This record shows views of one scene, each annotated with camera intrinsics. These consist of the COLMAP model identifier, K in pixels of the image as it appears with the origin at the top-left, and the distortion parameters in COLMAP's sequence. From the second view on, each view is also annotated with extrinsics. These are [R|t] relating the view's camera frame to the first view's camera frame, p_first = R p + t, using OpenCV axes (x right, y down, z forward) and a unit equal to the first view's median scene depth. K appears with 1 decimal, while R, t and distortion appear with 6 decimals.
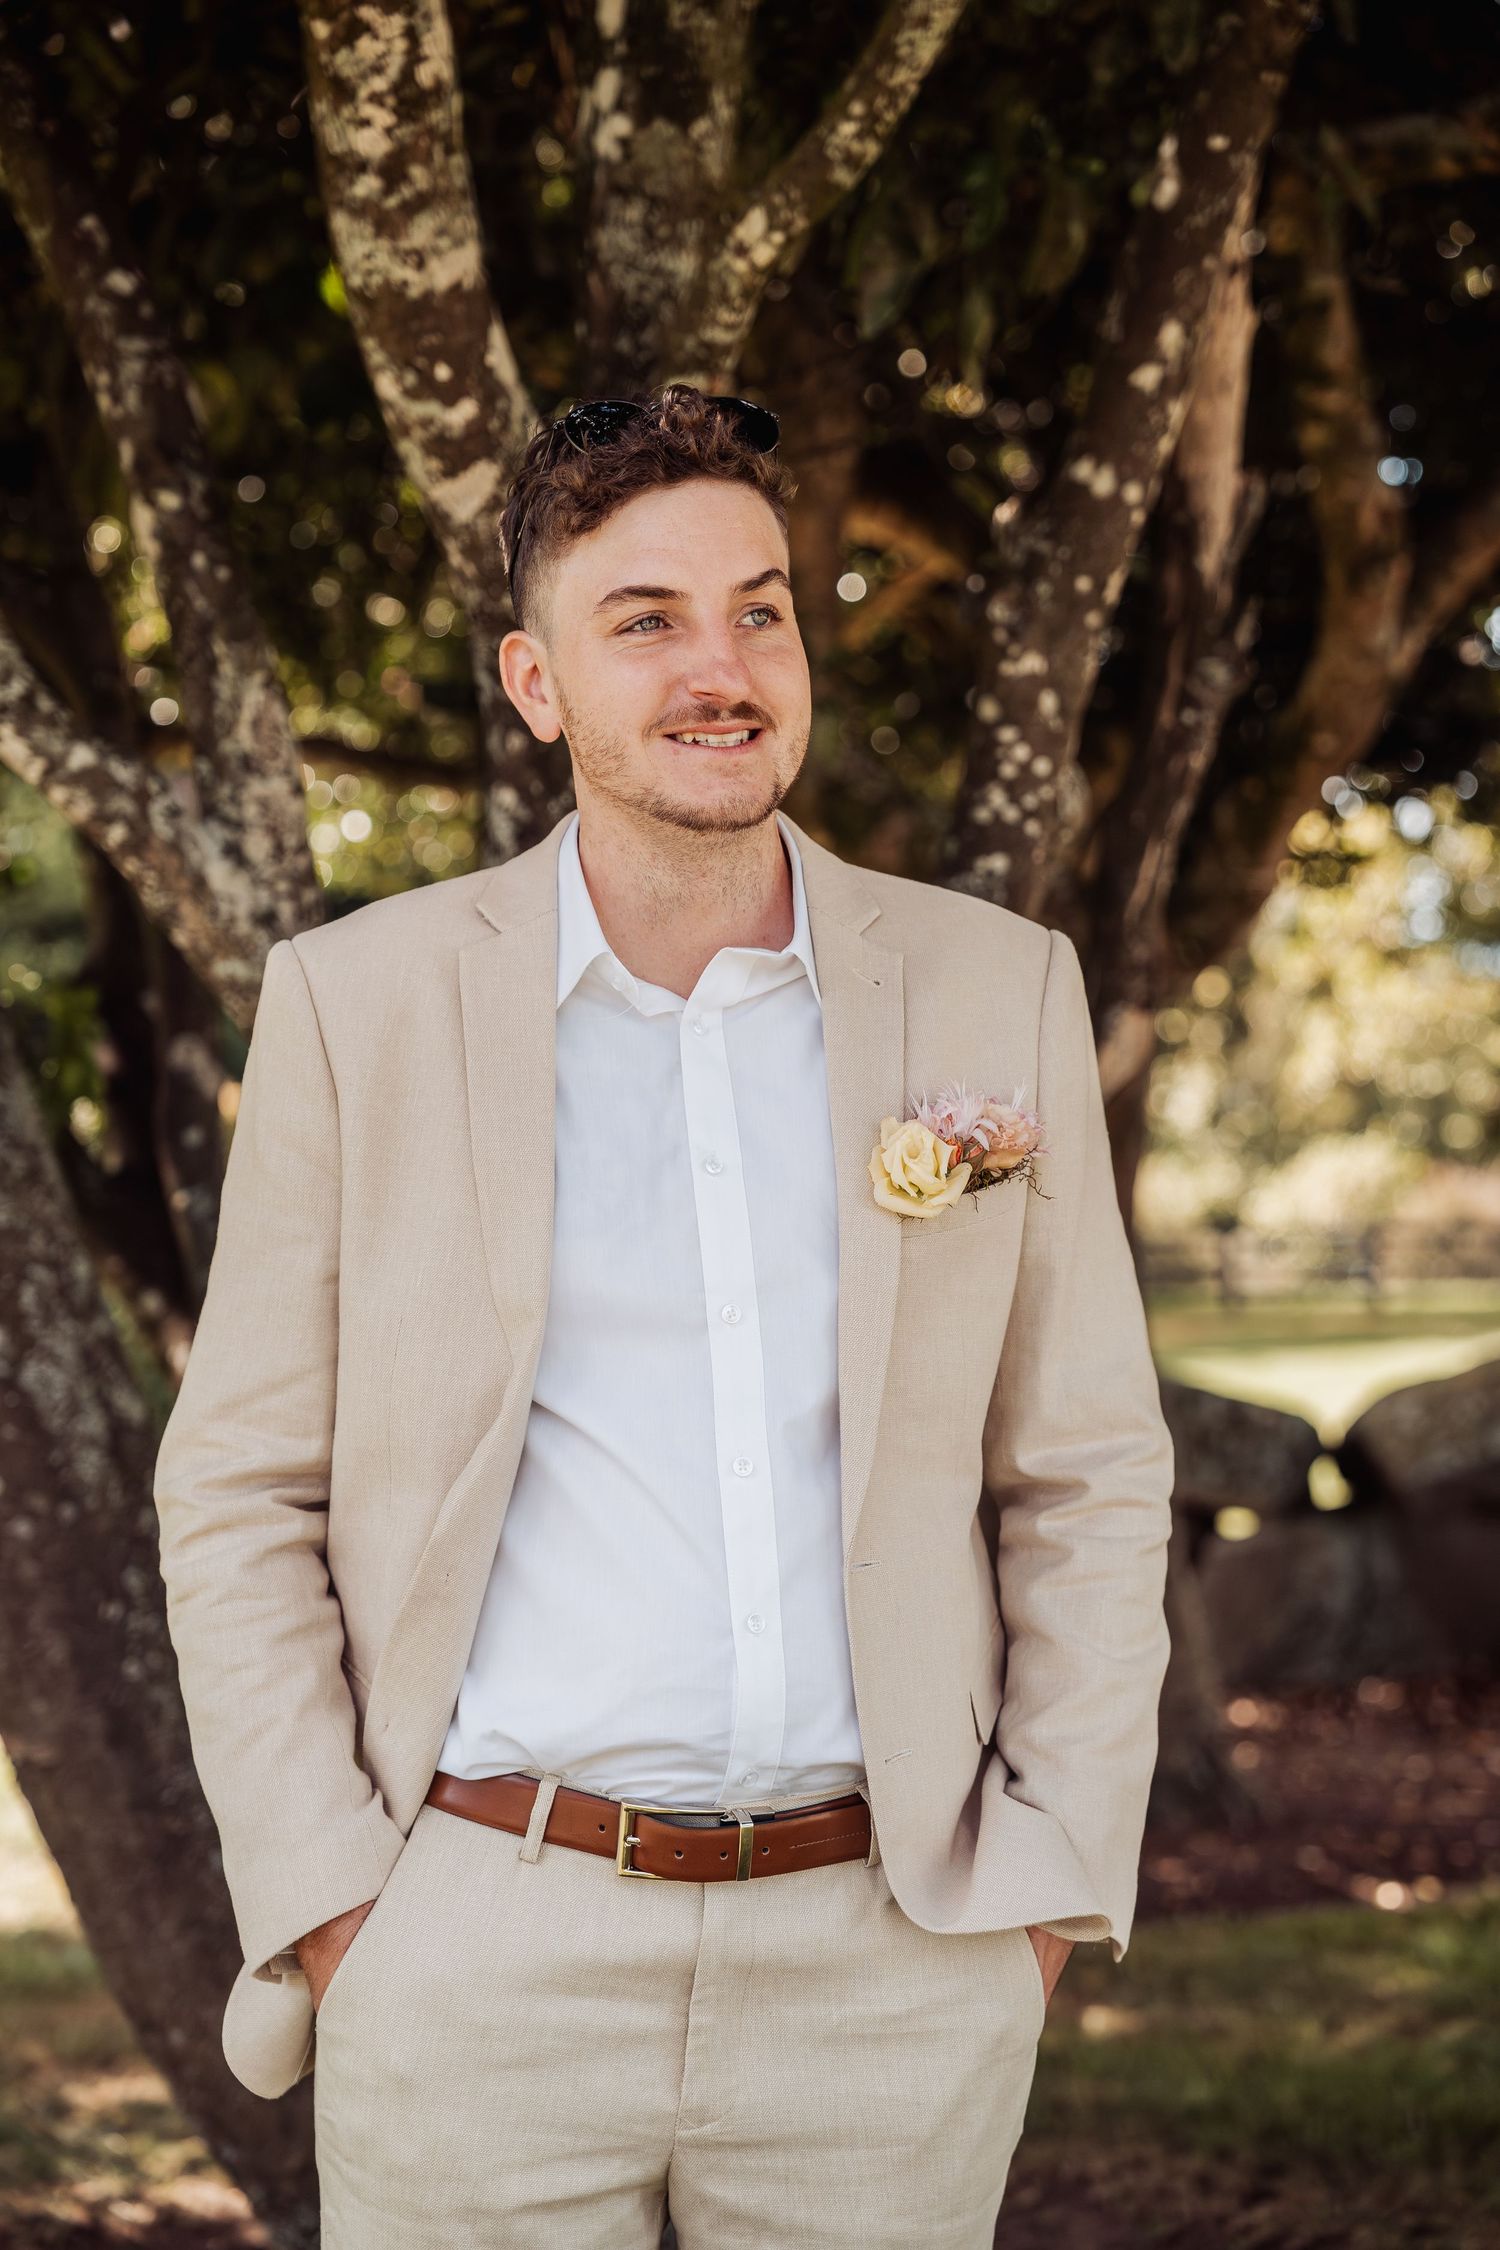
lens RADIAL K [[3986.9, 0, 756.1], [0, 3986.9, 1159.0], [0, 0, 1]] dist [0.289769, 0.000000]
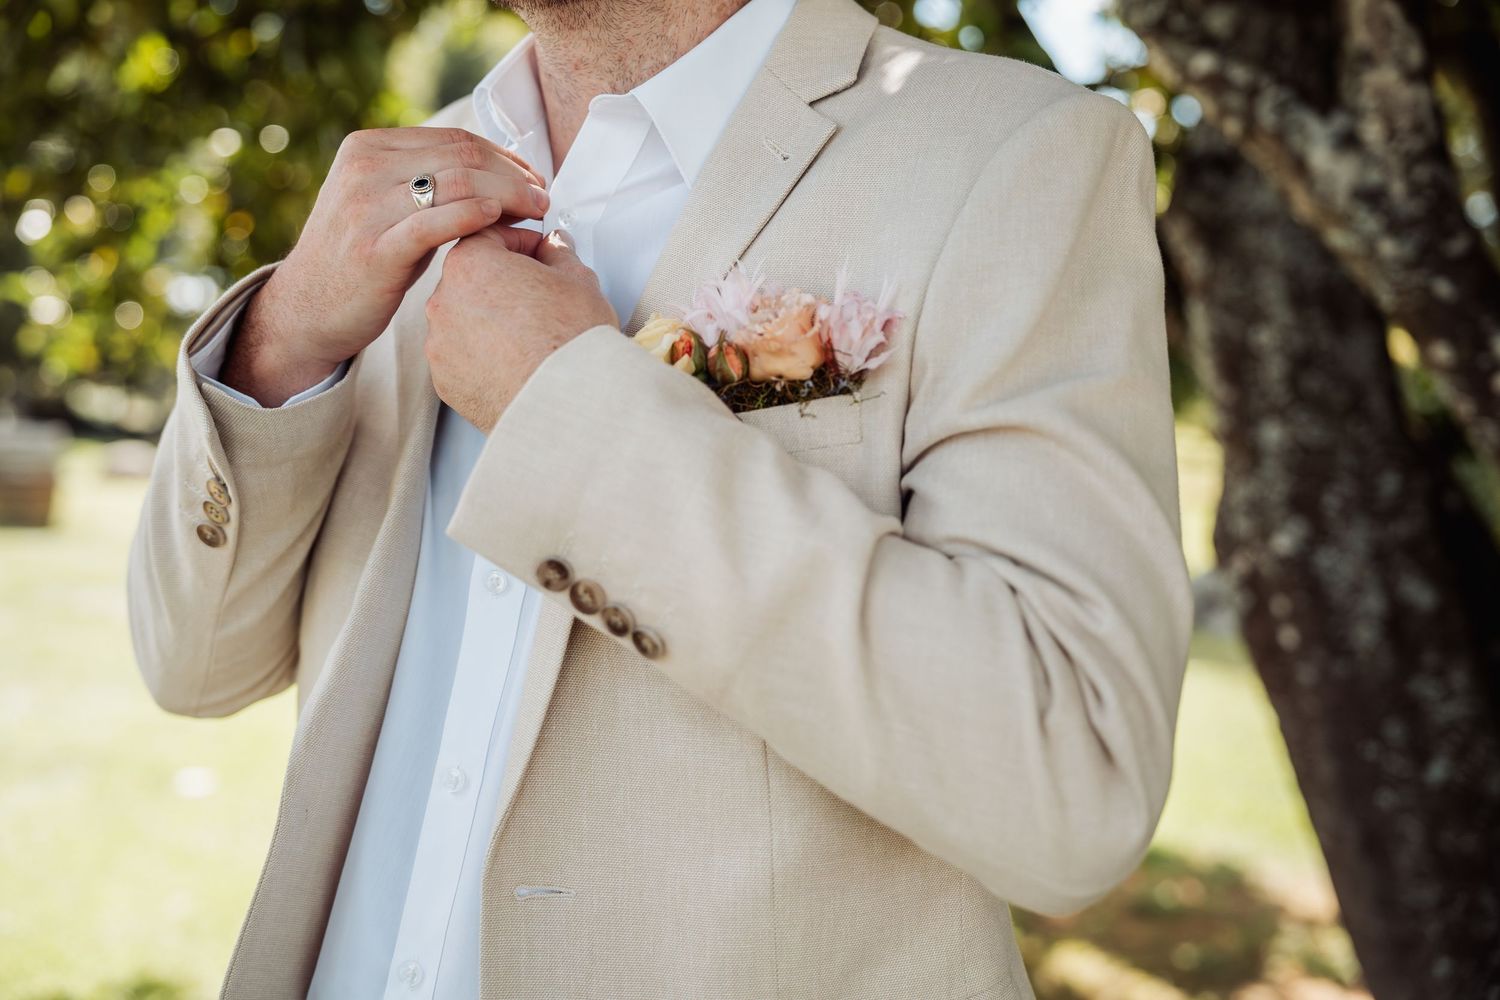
lens RADIAL K [[1869.4, 0, 747.8], [0, 1869.4, 497.2], [0, 0, 1]] dist [0.105886, 0.000000]
pose [[0.597086, 0.109197, -0.794710, 0.213263], [-0.052623, 0.993890, 0.097028, -0.017576], [0.800449, -0.016113, 0.599184, 0.539134]]
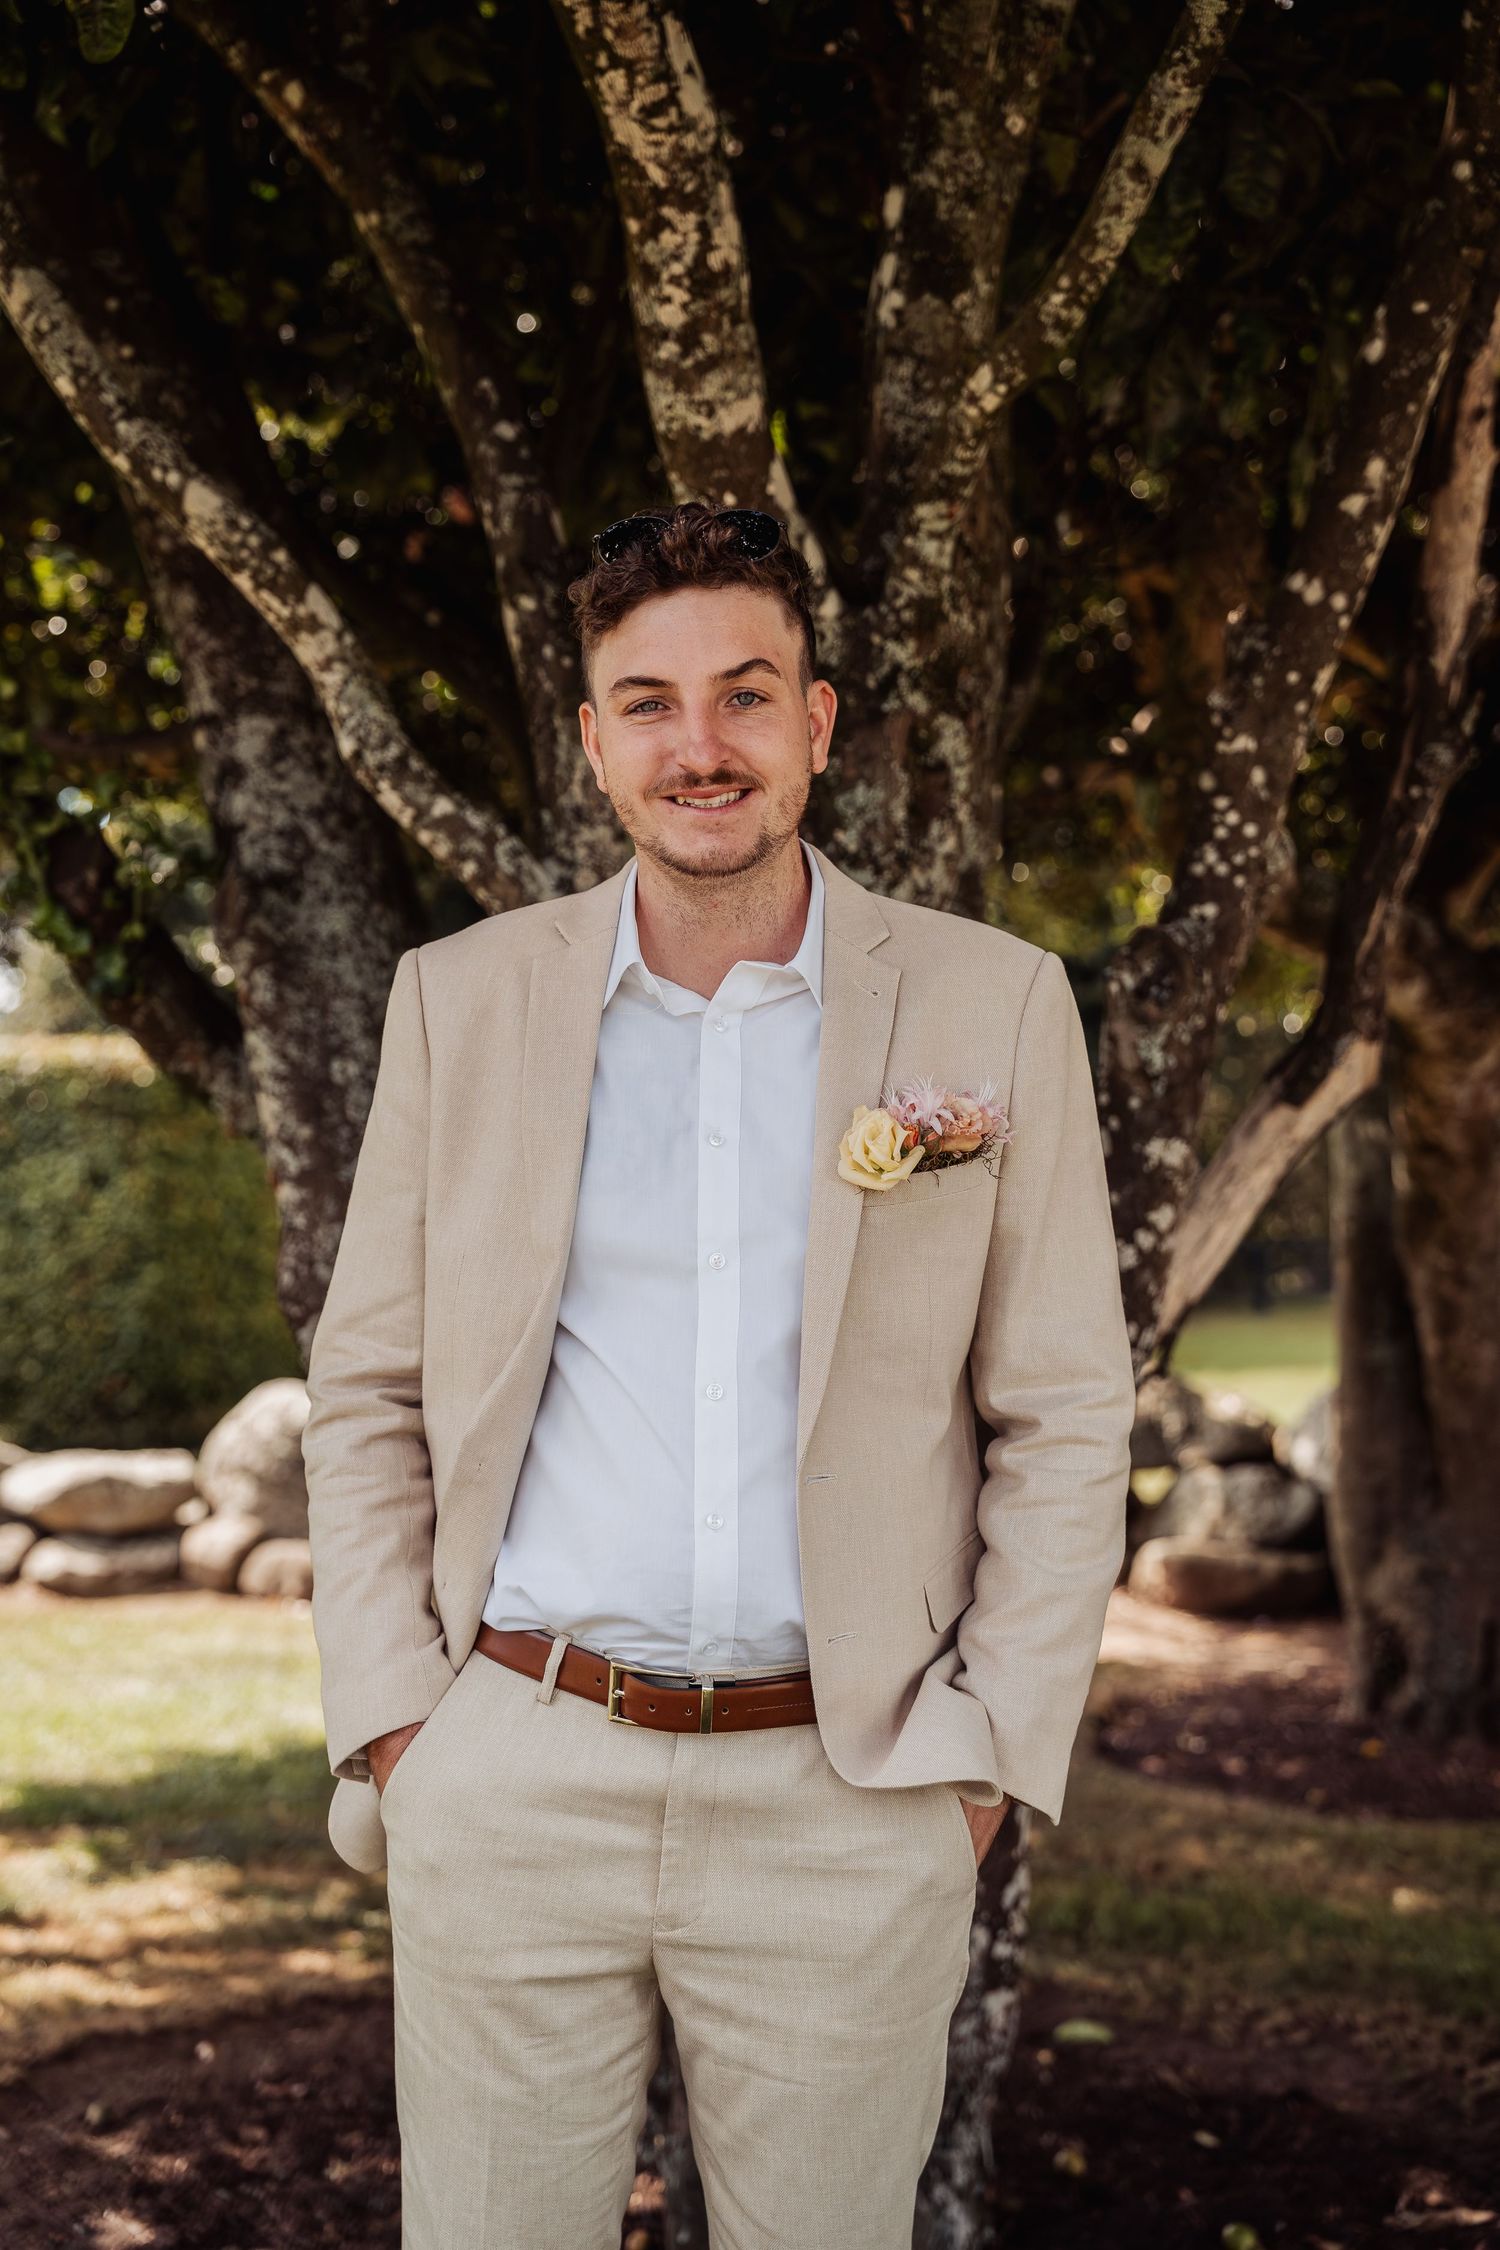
lens RADIAL K [[3241.1, 0, 721.5], [0, 3241.1, 1137.7], [0, 0, 1]] dist [0.198537, 0.000000]
pose [[0.980949, 0.040755, -0.189940, 0.112754], [-0.041815, 0.999124, -0.001573, 0.001374], [0.189710, 0.009486, 0.981794, 0.021866]]
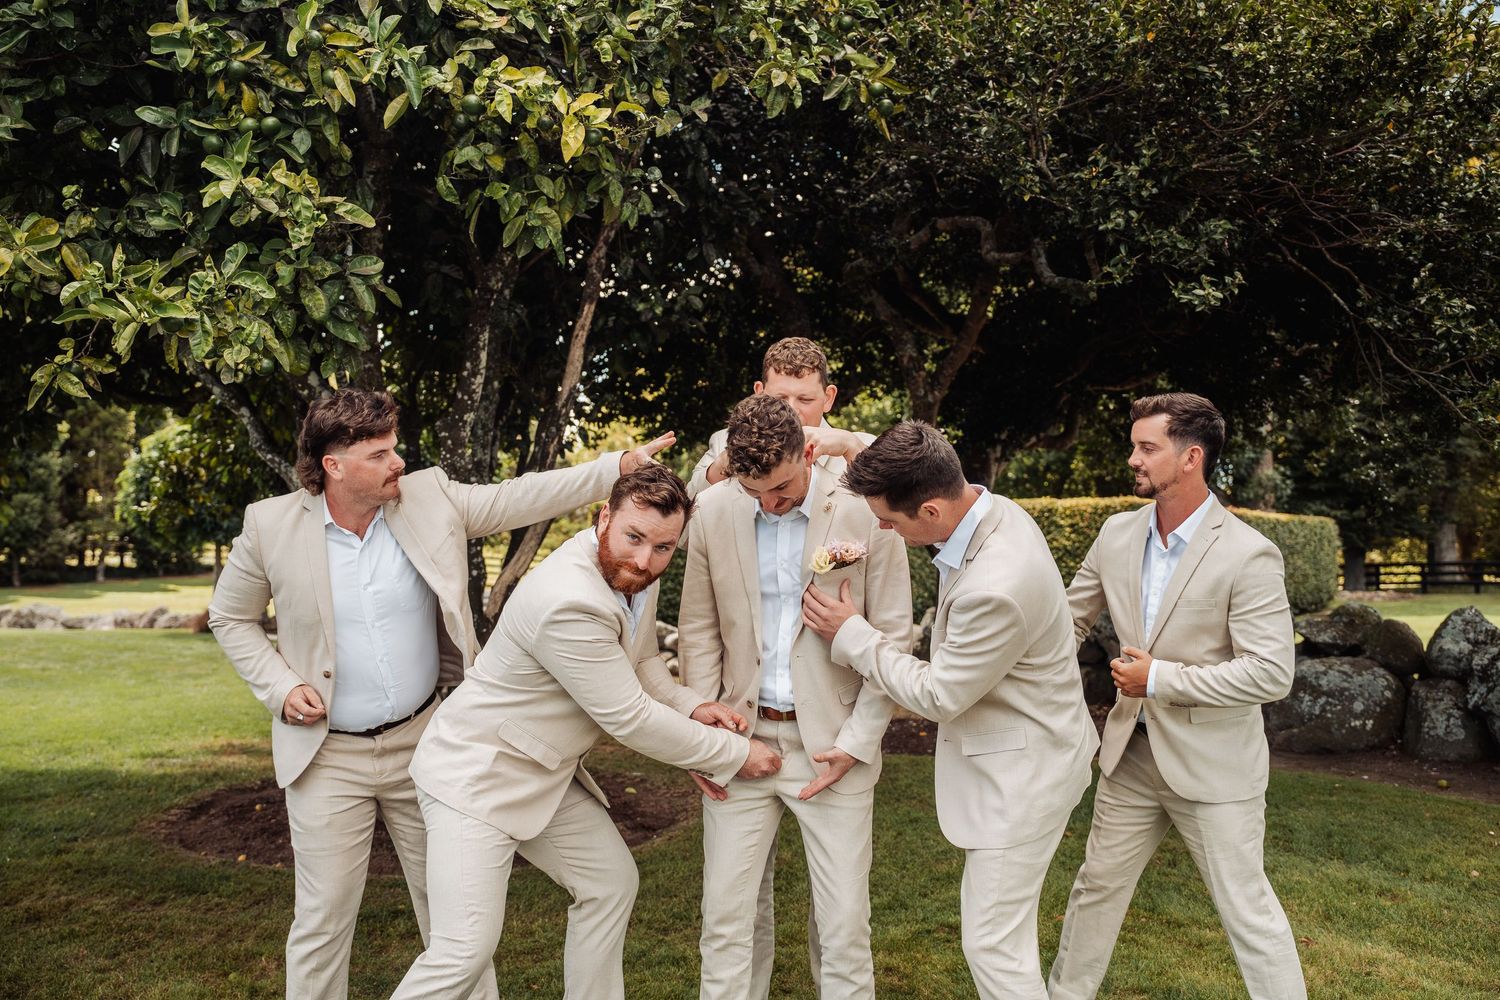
lens RADIAL K [[1348.4, 0, 738.0], [0, 1348.4, 506.4], [0, 0, 1]] dist [-0.002569, 0.011490]
pose [[0.814603, 0.030980, -0.579191, 1.353715], [-0.032192, 0.999448, 0.008181, -0.066976], [0.579124, 0.011981, 0.815151, -0.094684]]
